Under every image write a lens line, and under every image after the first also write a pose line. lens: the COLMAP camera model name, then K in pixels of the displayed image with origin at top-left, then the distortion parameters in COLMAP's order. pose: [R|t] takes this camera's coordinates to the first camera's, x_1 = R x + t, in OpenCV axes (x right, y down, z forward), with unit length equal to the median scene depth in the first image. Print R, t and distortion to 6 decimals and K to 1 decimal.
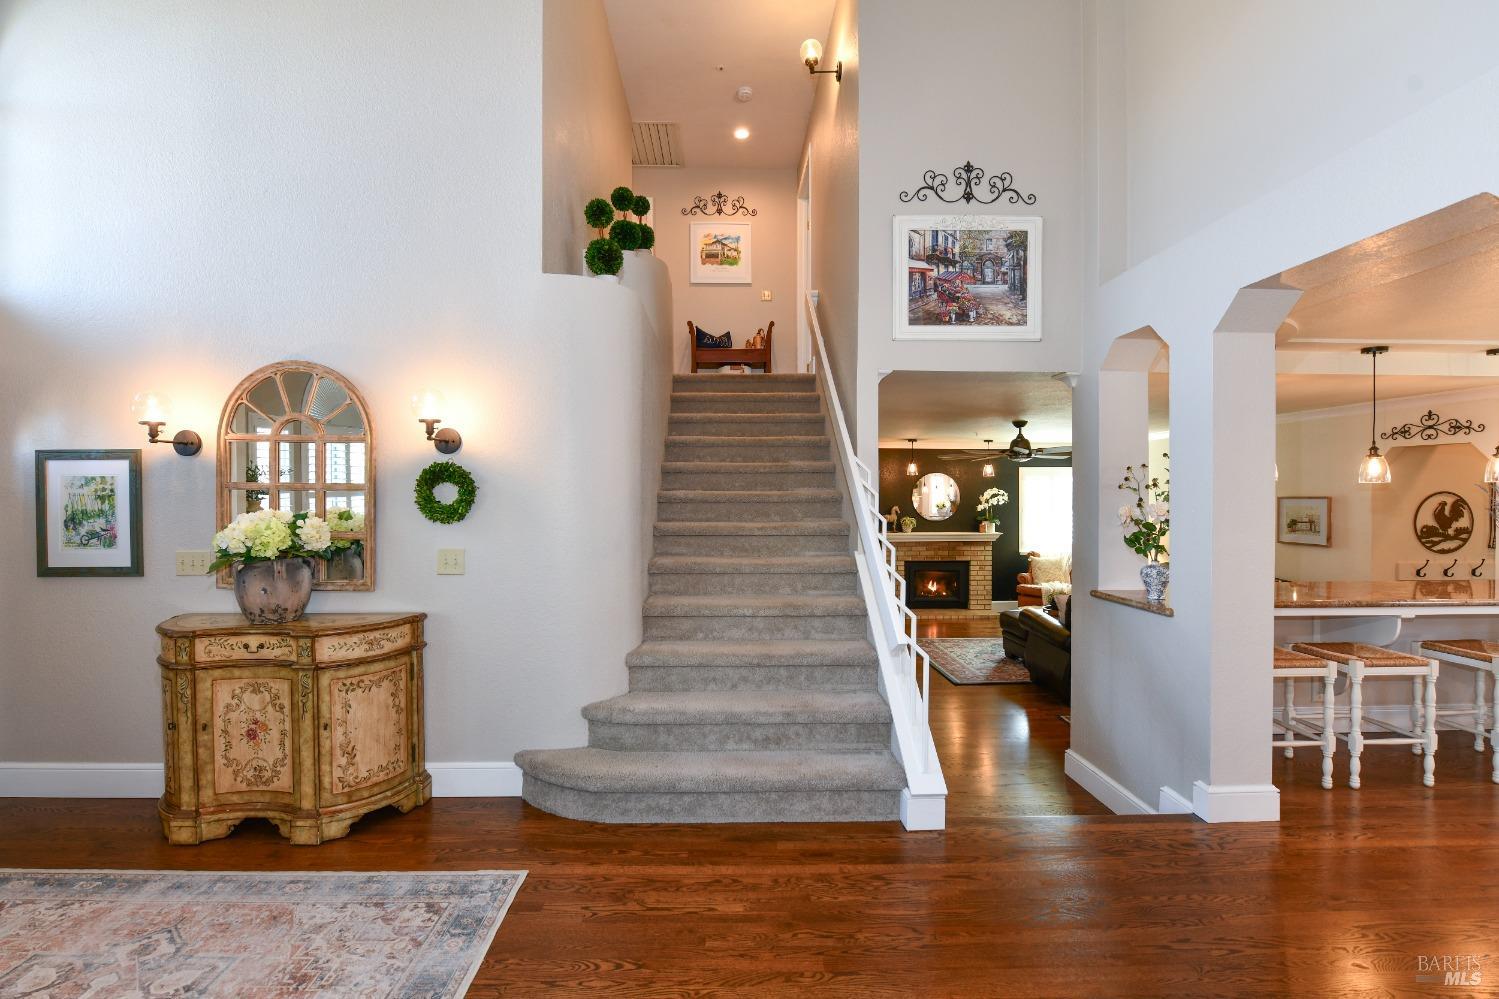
lens RADIAL K [[665.2, 0, 738.2], [0, 665.2, 499.5], [0, 0, 1]] dist [-0.012727, 0.000909]
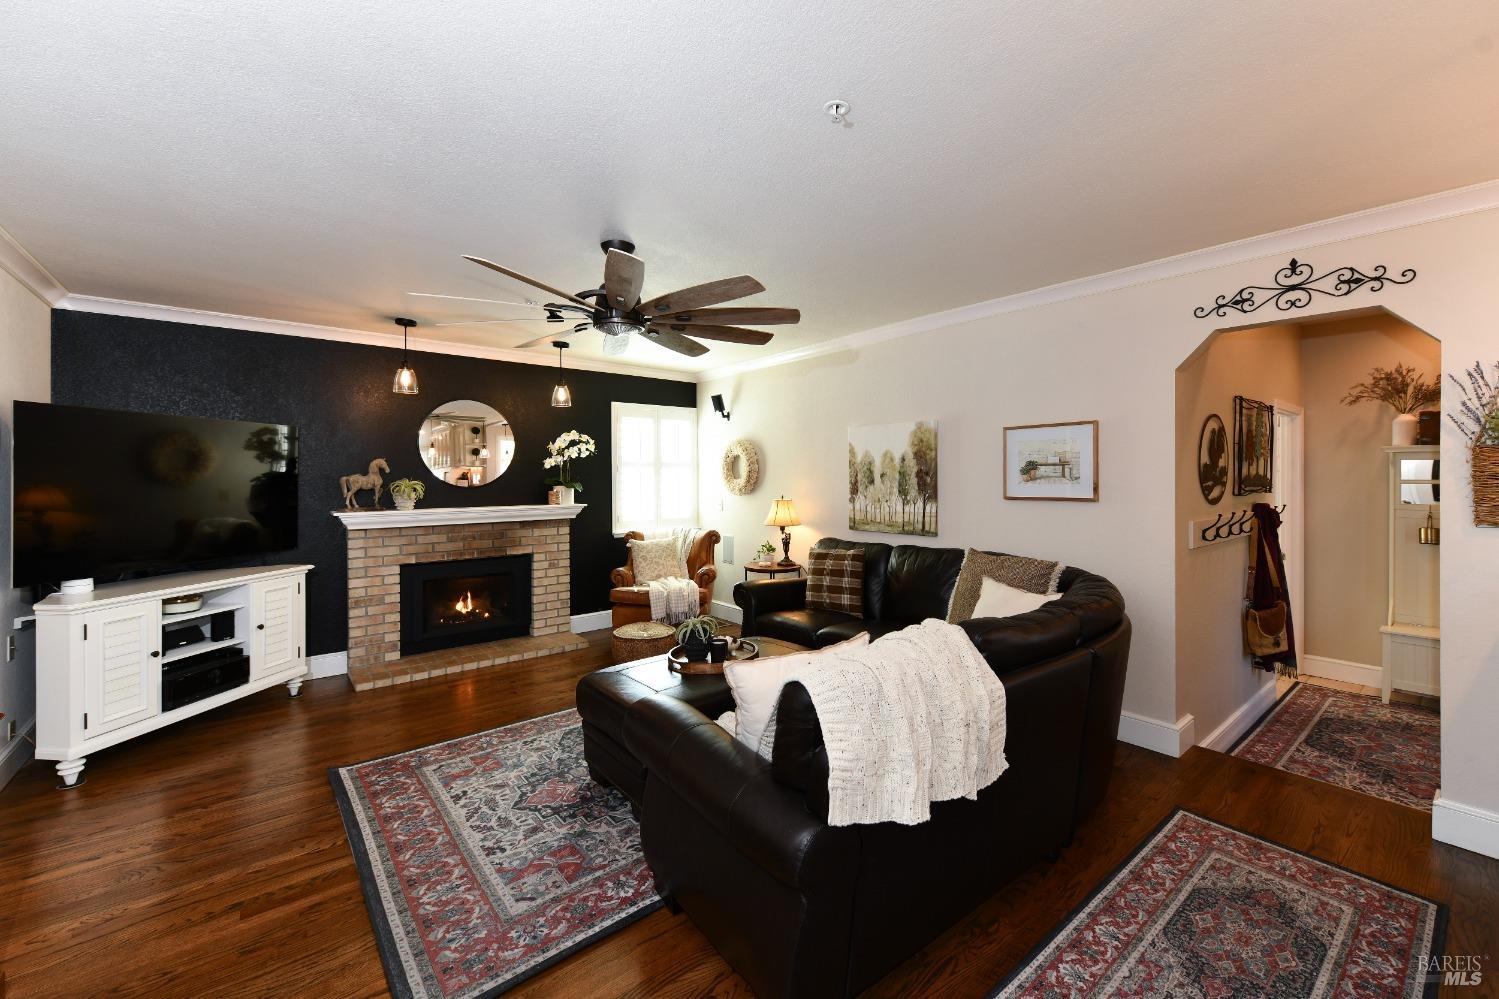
lens RADIAL K [[607.0, 0, 784.9], [0, 607.0, 475.4], [0, 0, 1]] dist [-0.016950, -0.001131]
pose [[0.774464, -0.005415, 0.632594, 0.447917], [0.010782, 0.999931, -0.004641, 0.068333], [-0.632525, 0.010415, 0.774470, 1.083127]]
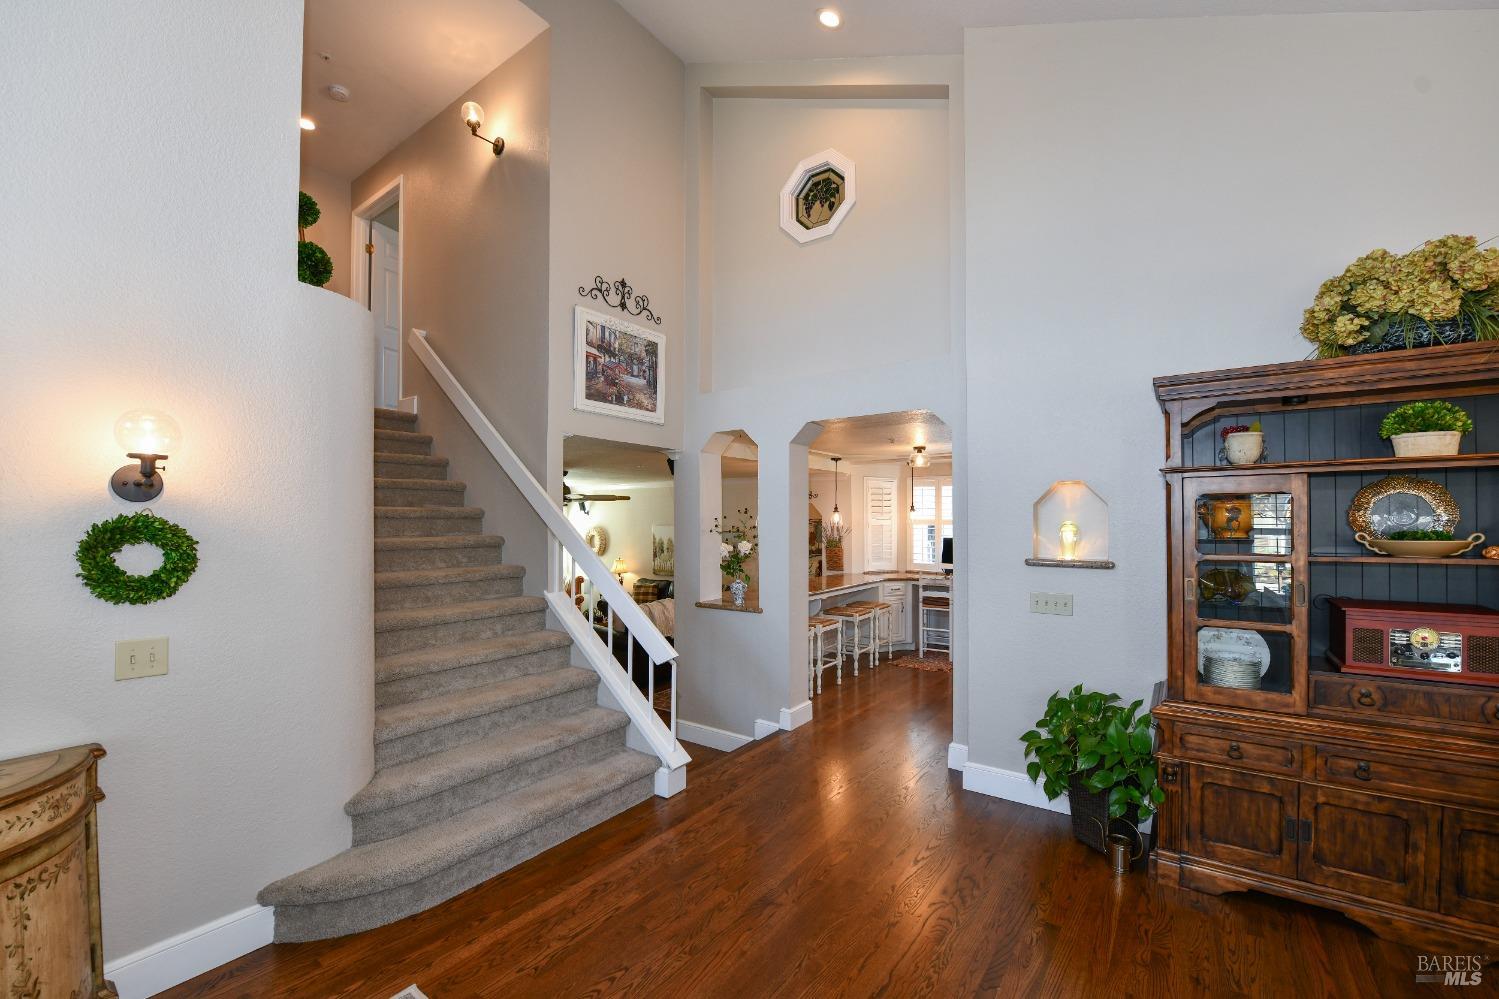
lens RADIAL K [[607.0, 0, 756.0], [0, 607.0, 519.3], [0, 0, 1]] dist [-0.016950, -0.001131]
pose [[0.600199, 0.002097, 0.799848, -0.435752], [0.006441, 0.999951, -0.007456, -0.033765], [-0.799825, 0.009627, 0.600156, 0.094783]]
